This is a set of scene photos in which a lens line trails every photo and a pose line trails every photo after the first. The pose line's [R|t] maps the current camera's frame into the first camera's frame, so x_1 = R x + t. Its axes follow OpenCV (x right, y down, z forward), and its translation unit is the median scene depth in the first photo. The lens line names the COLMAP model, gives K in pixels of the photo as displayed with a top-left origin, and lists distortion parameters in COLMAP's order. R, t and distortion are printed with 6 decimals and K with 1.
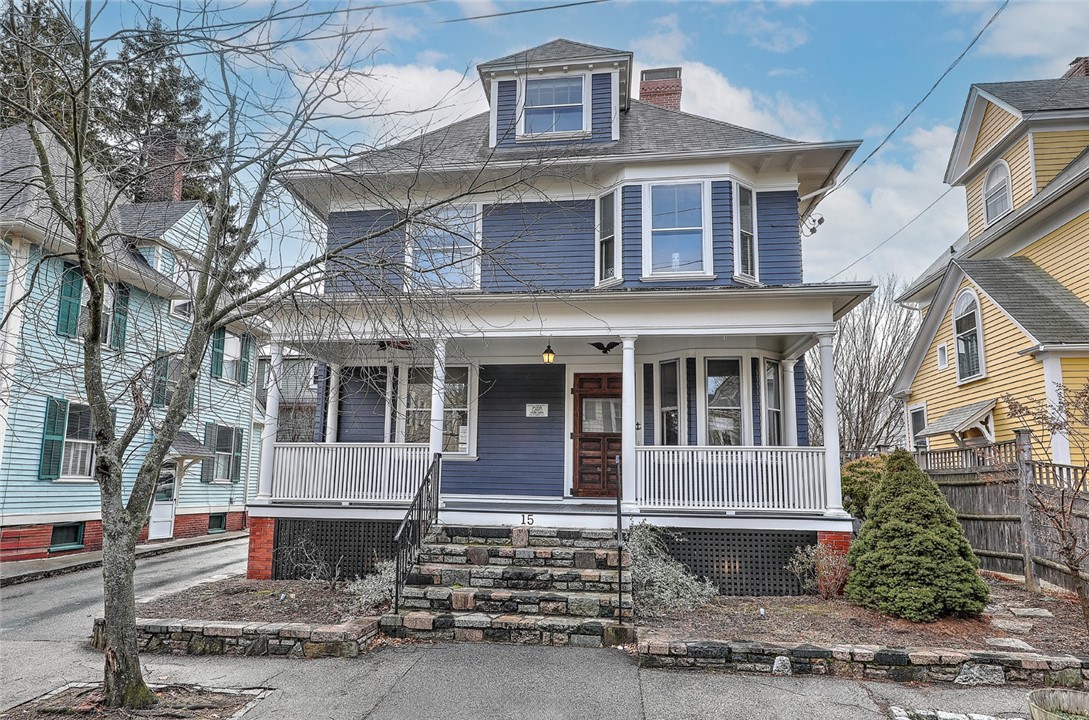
lens RADIAL K [[693.5, 0, 535.0], [0, 693.5, 371.2], [0, 0, 1]] dist [0.001661, -0.000571]
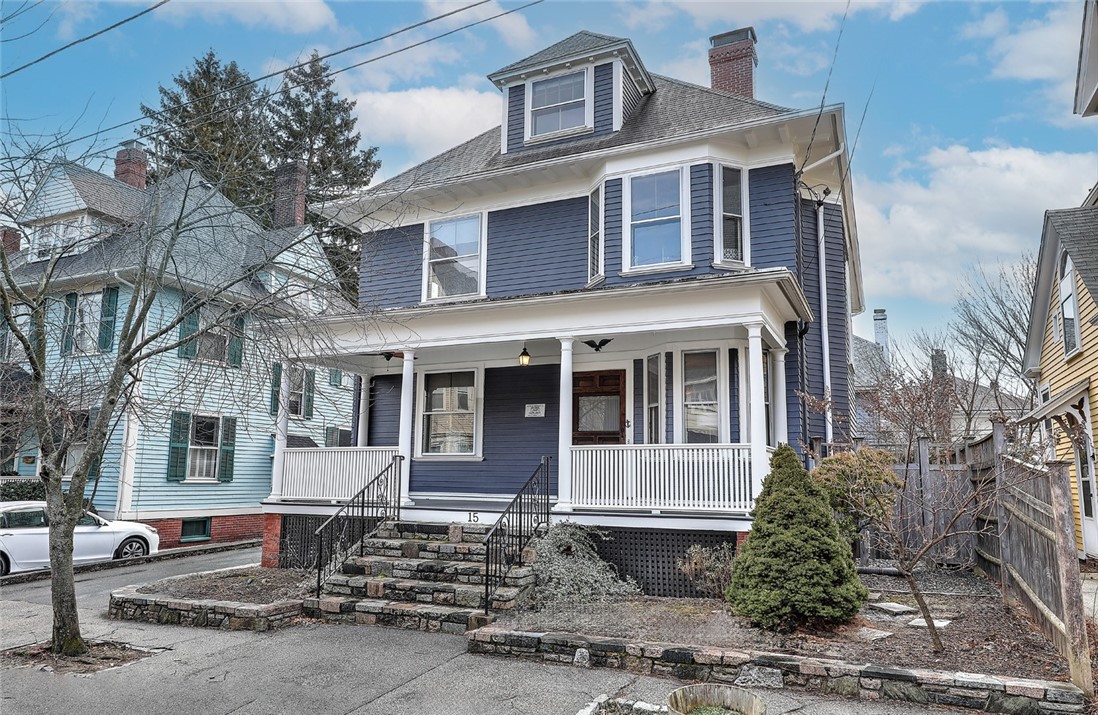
lens RADIAL K [[758.1, 0, 553.7], [0, 758.1, 355.3], [0, 0, 1]] dist [-0.001176, 0.002810]
pose [[0.956403, -0.052899, -0.287218, 0.382009], [0.051622, 0.998594, -0.012024, -0.010512], [0.287451, -0.003327, 0.957790, -0.059399]]
